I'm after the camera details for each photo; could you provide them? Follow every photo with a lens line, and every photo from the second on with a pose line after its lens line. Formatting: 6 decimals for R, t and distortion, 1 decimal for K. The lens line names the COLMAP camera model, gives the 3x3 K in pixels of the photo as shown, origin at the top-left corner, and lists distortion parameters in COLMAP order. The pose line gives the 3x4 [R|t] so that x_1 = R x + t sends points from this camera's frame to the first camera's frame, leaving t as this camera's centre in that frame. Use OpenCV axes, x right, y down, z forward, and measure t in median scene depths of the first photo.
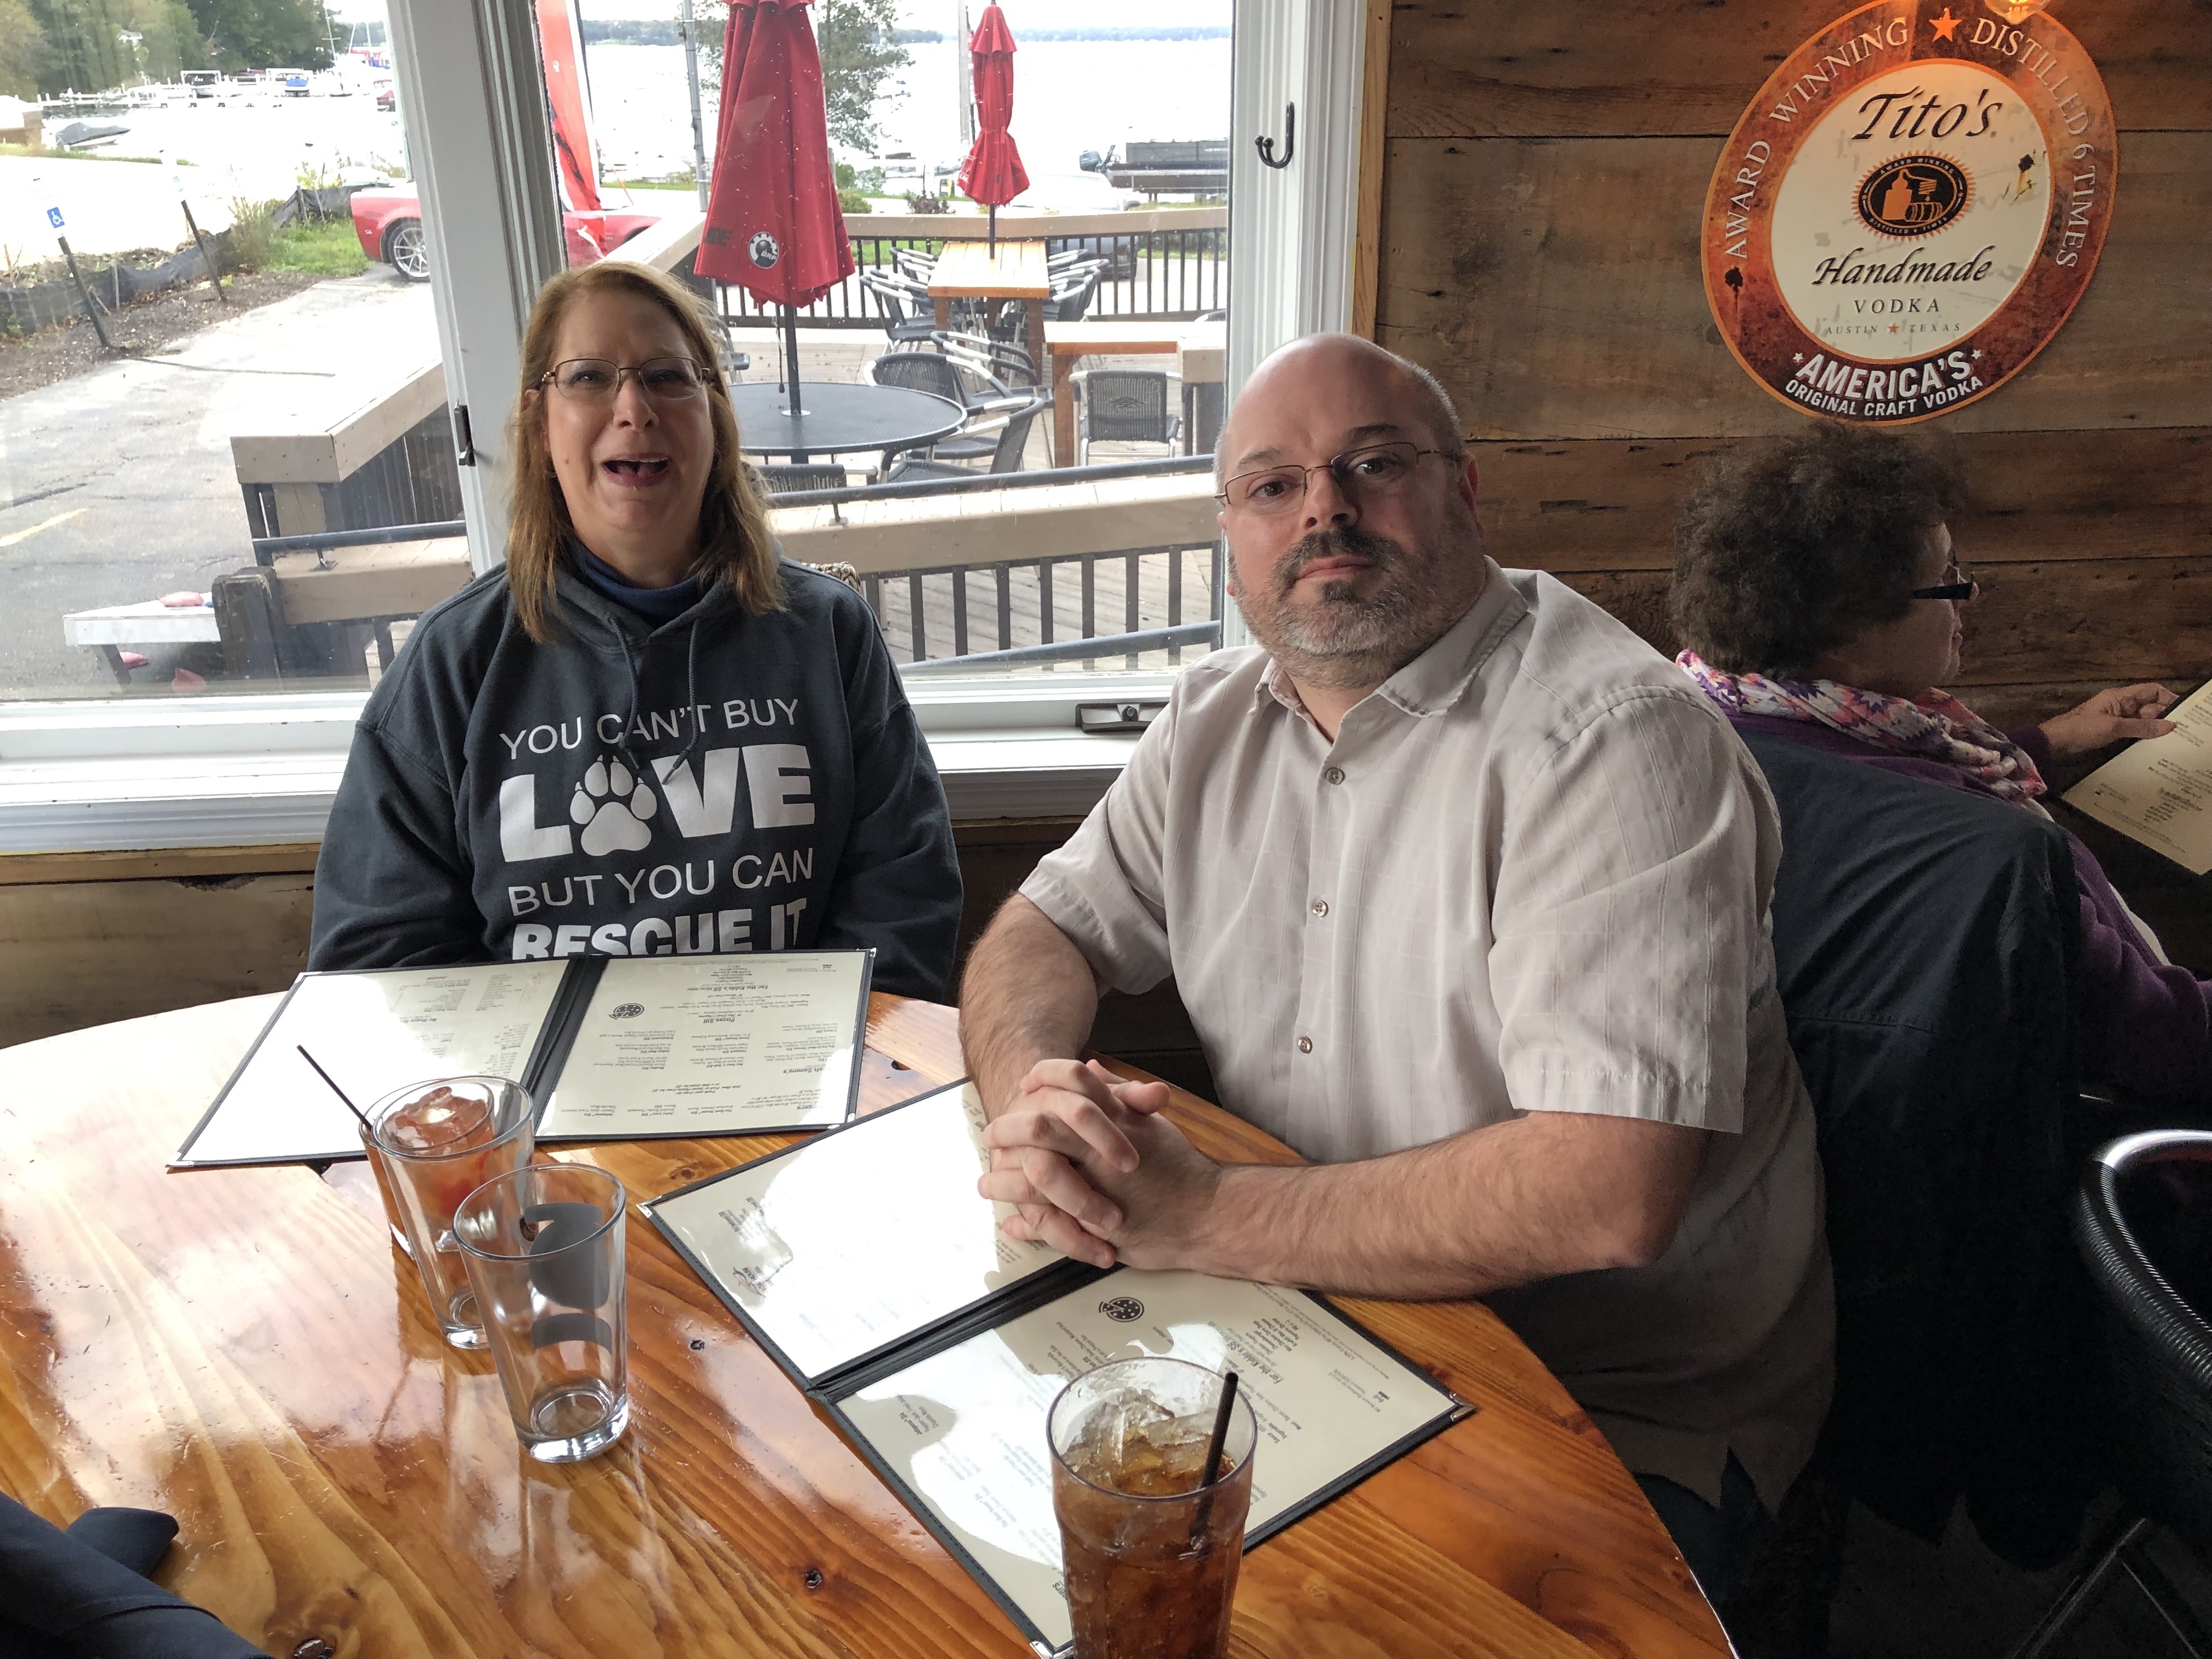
lens RADIAL K [[1829.0, 0, 1112.3], [0, 1829.0, 847.8], [0, 0, 1]] dist [0.015270, 0.001000]
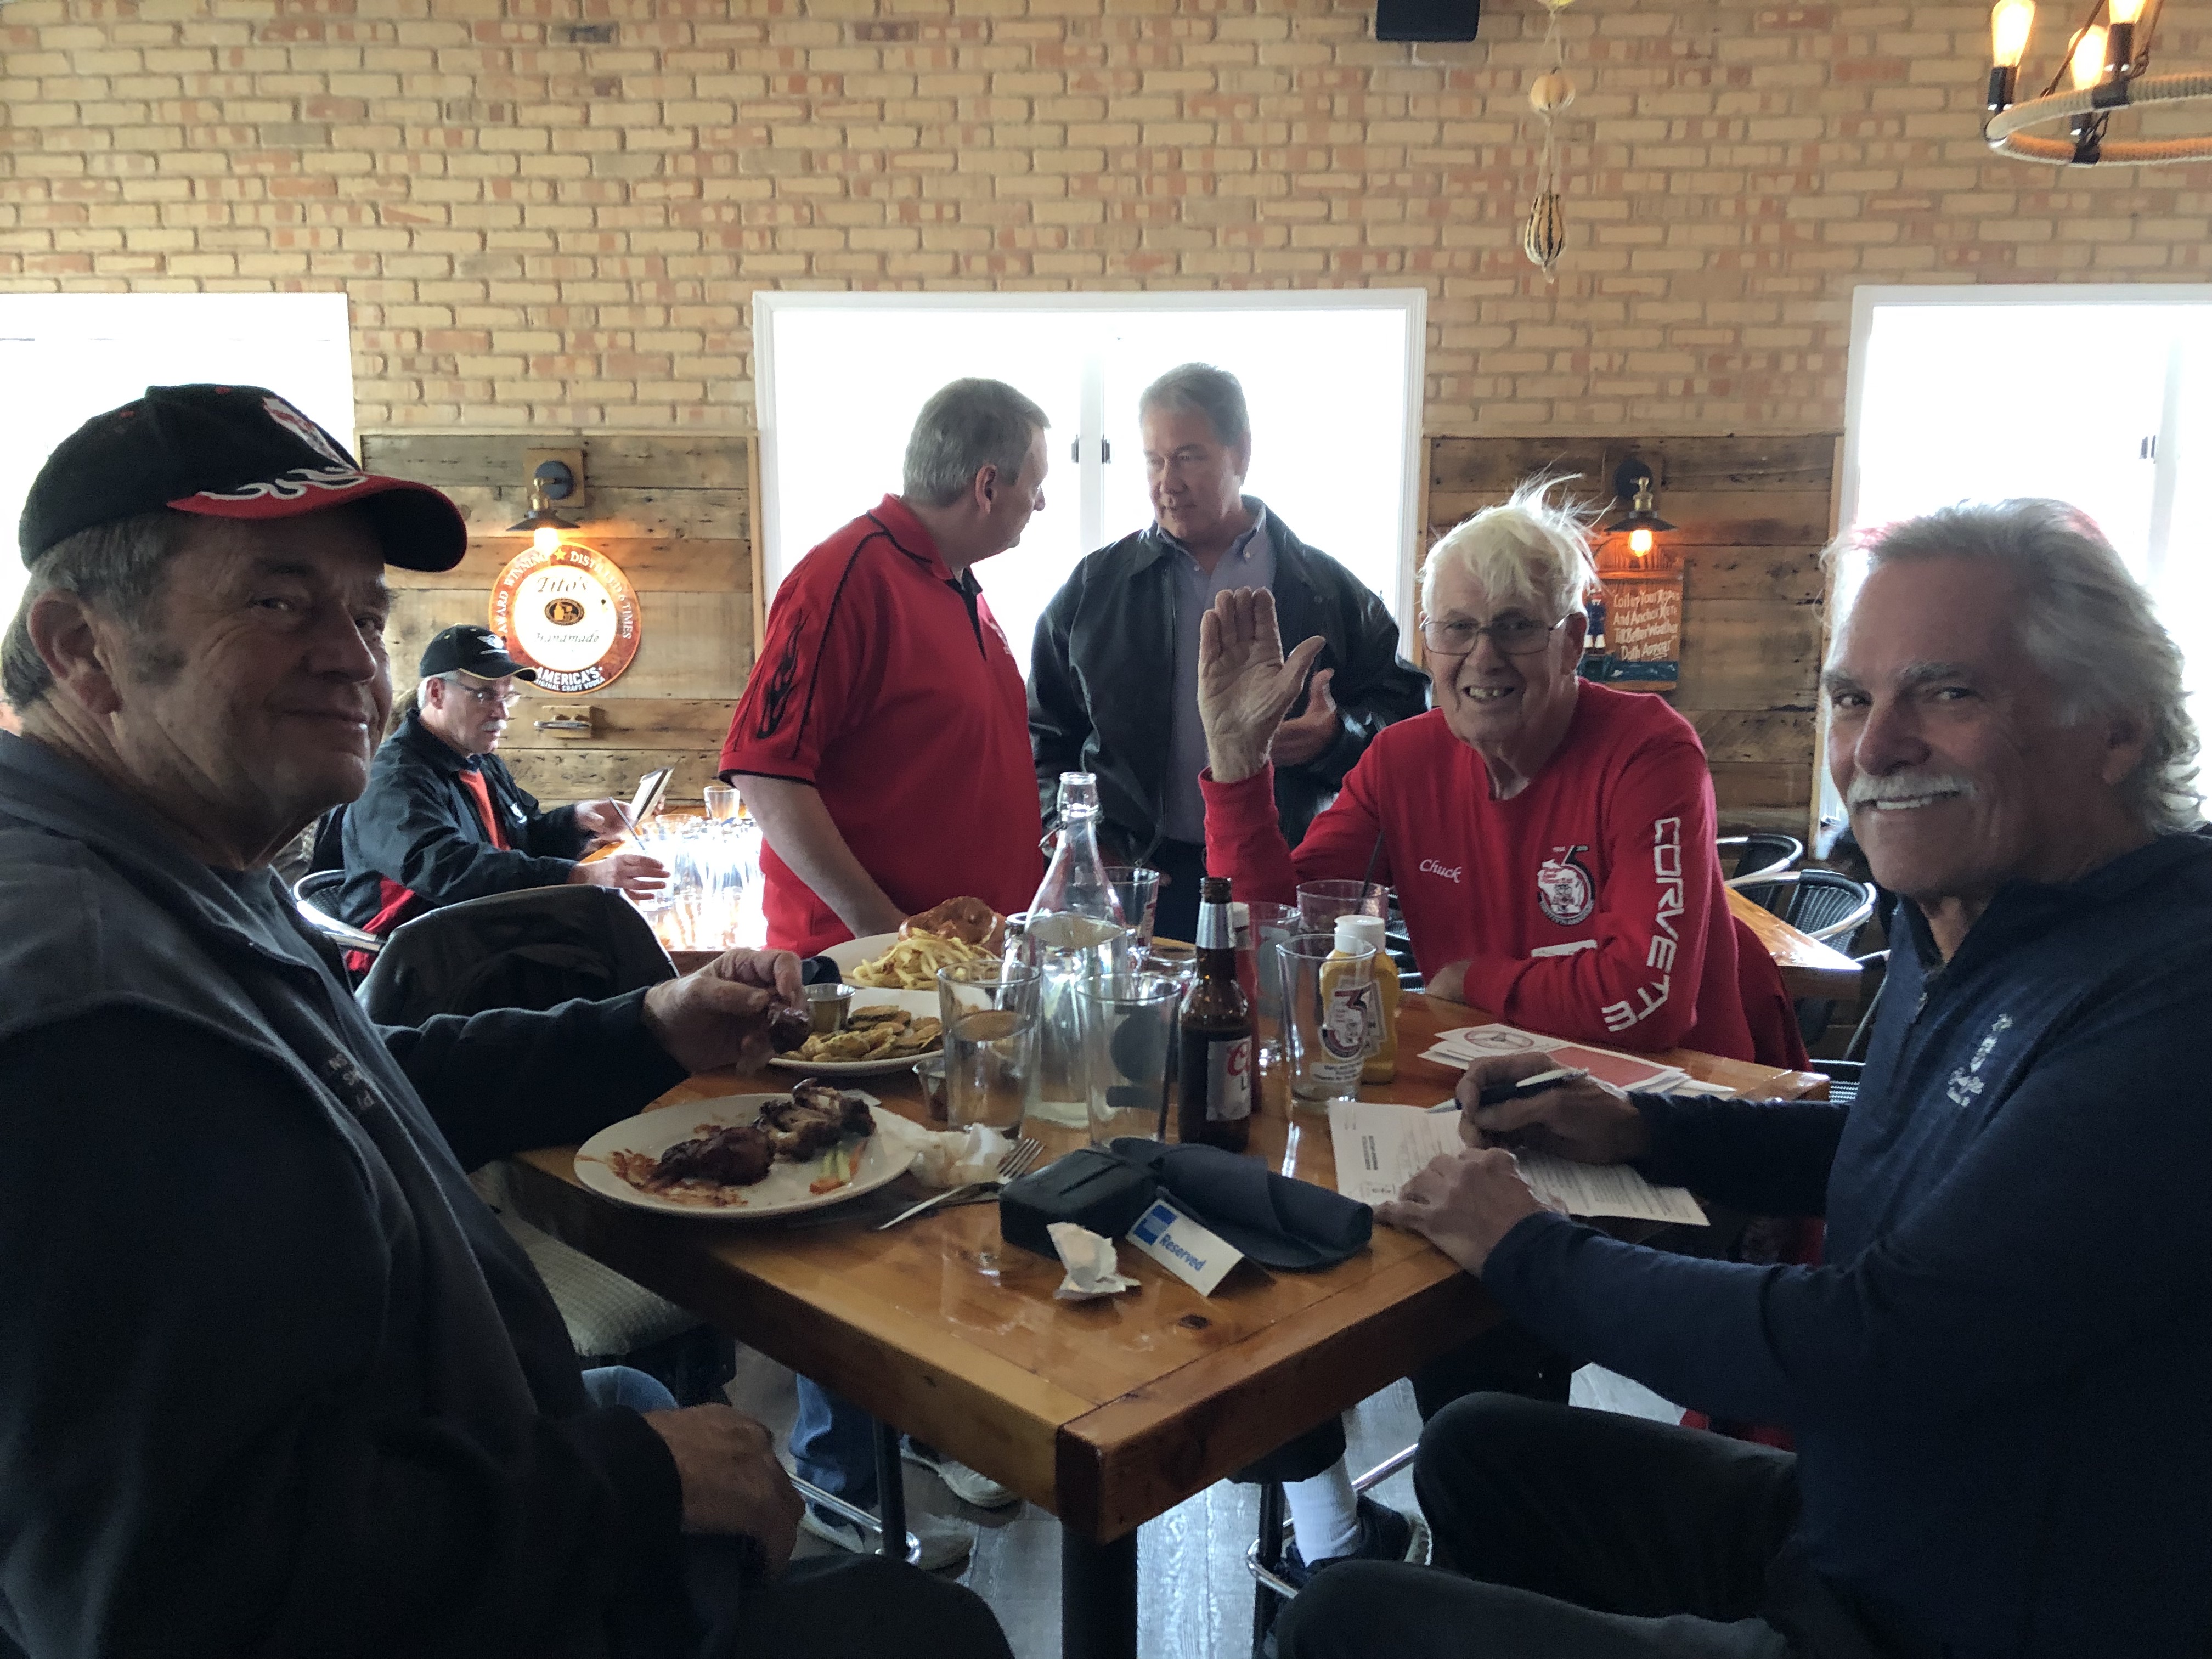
lens RADIAL K [[1829.0, 0, 1098.9], [0, 1829.0, 829.6], [0, 0, 1]] dist [0.015270, 0.001000]
pose [[0.993642, 0.026640, -0.109388, 1.521107], [-0.050911, 0.972908, -0.225519, 0.531946], [0.100417, 0.229654, 0.968078, -1.477322]]
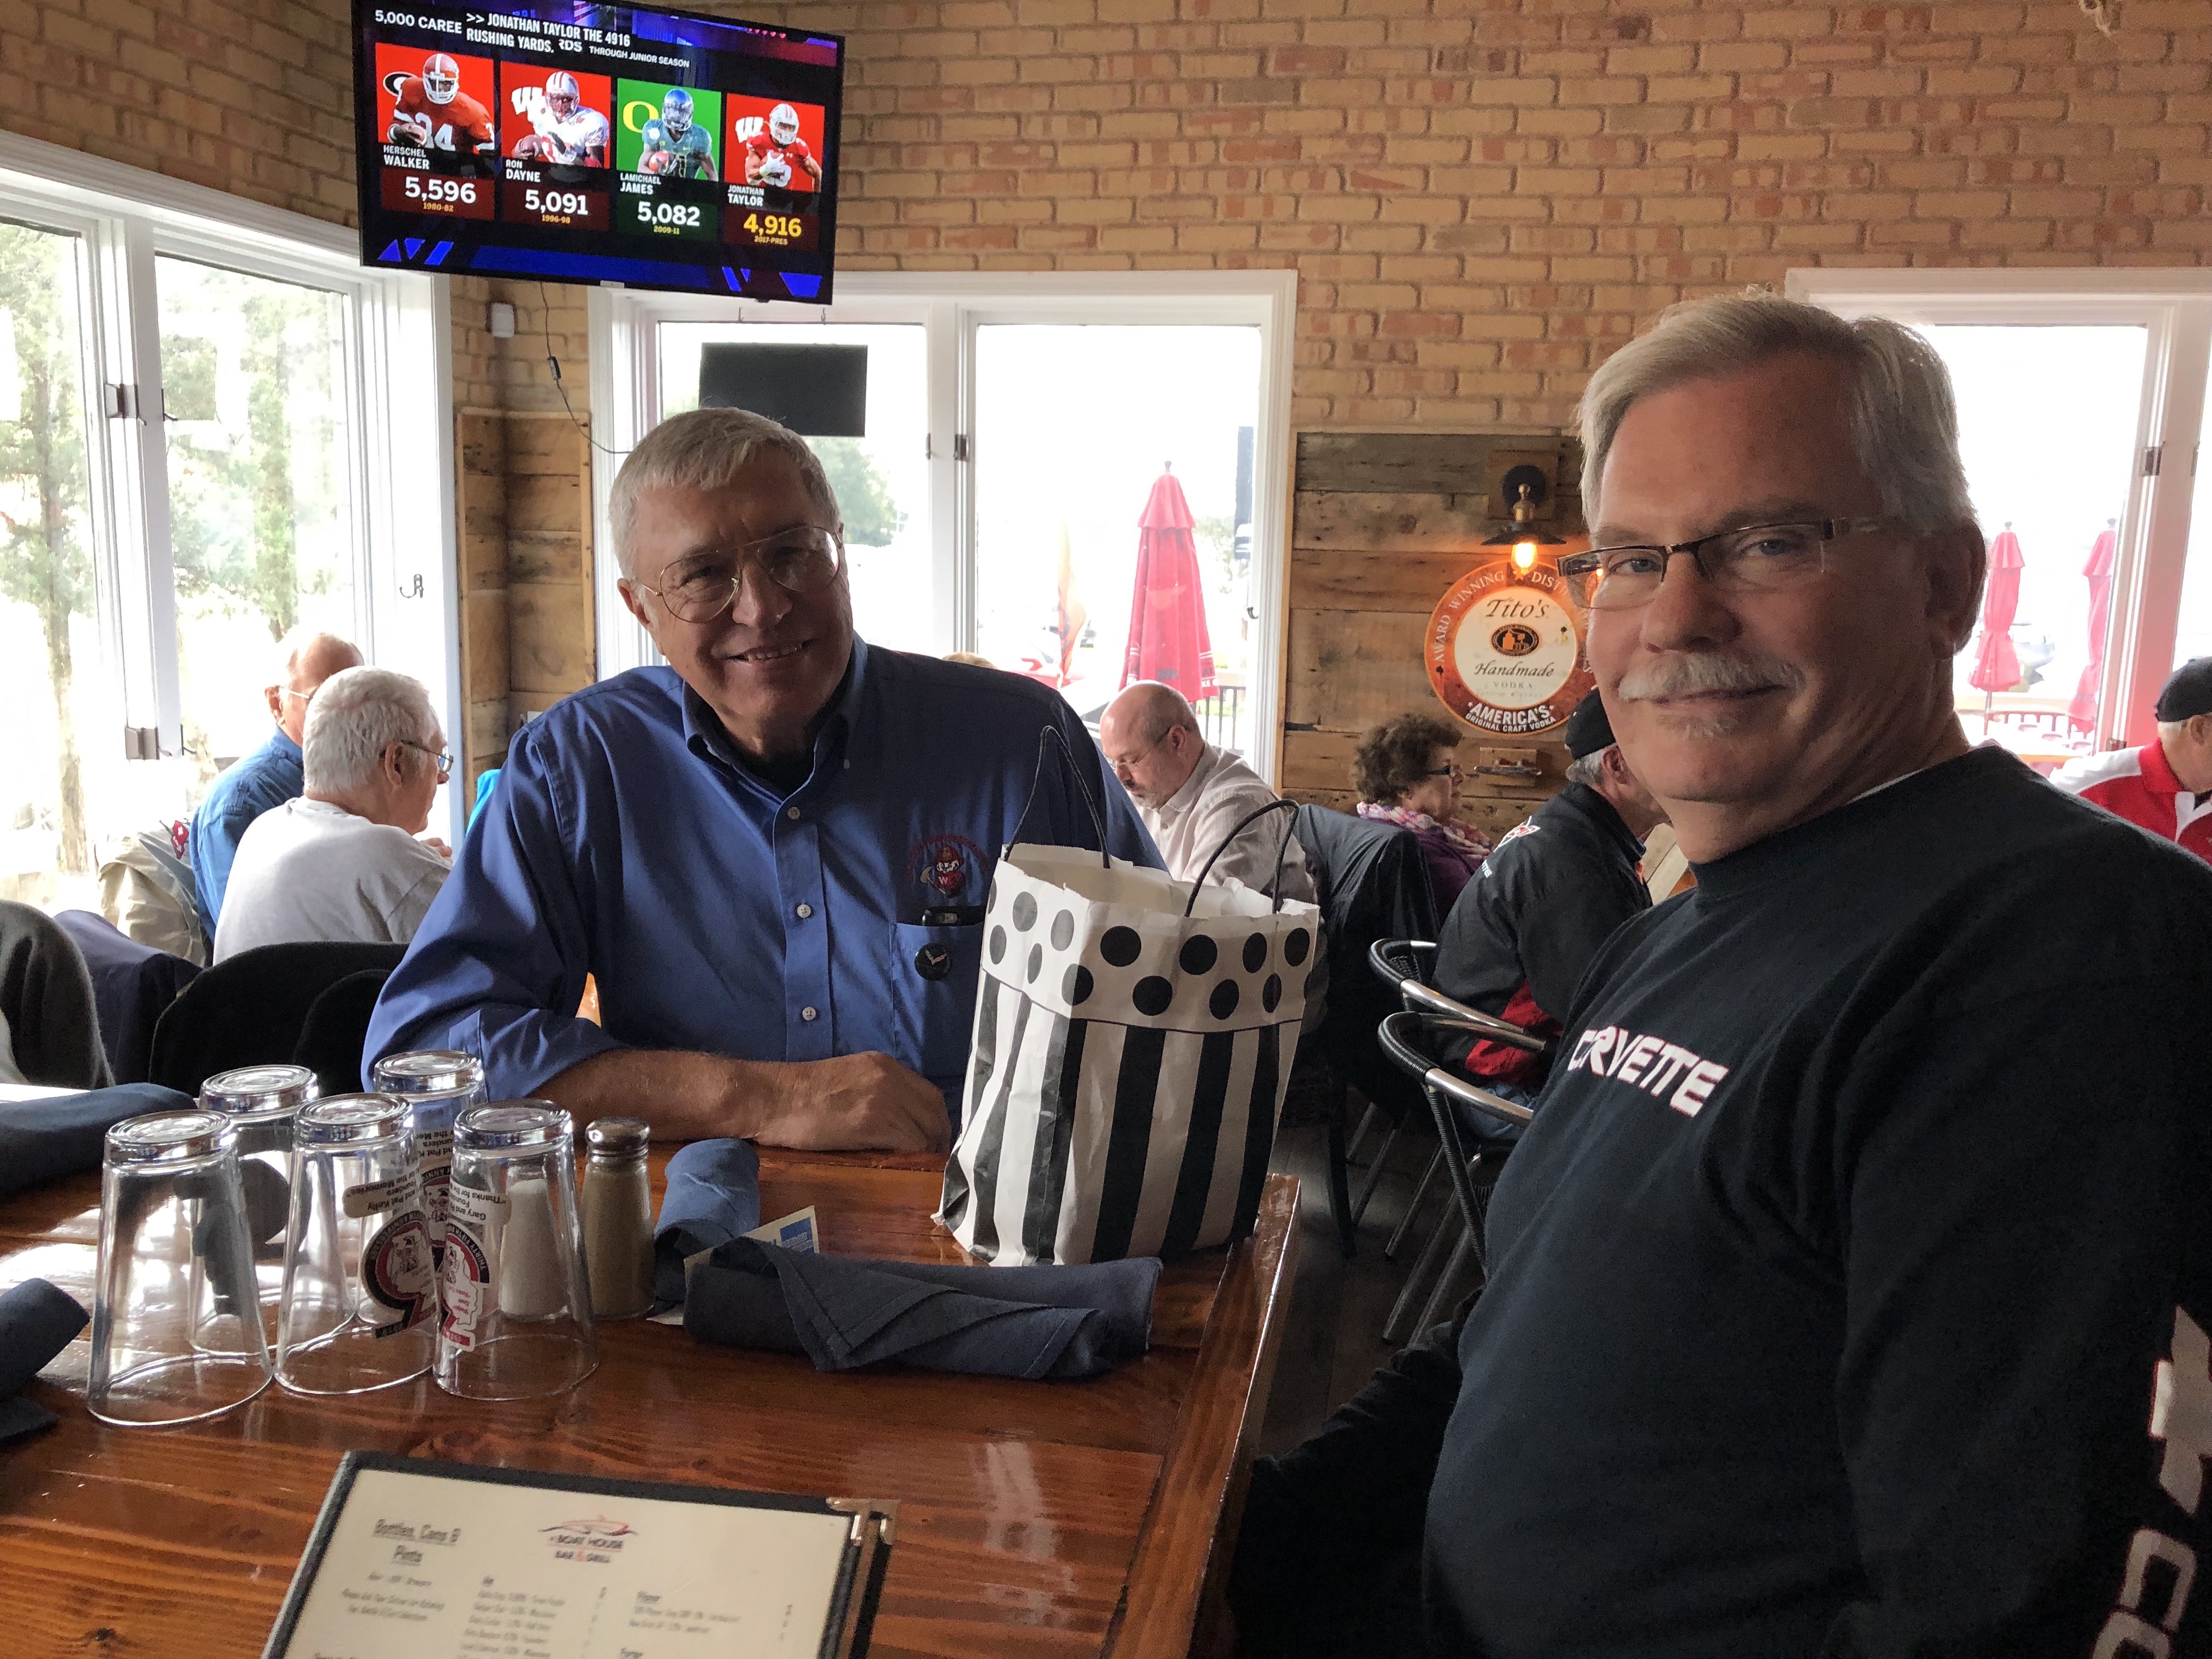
lens RADIAL K [[1829.0, 0, 1098.4], [0, 1829.0, 831.0], [0, 0, 1]] dist [0.015270, 0.001000]
pose [[0.968324, 0.069728, -0.239763, 0.493316], [-0.124462, 0.967213, -0.221377, 0.466878], [0.216466, 0.244206, 0.945254, -1.271650]]
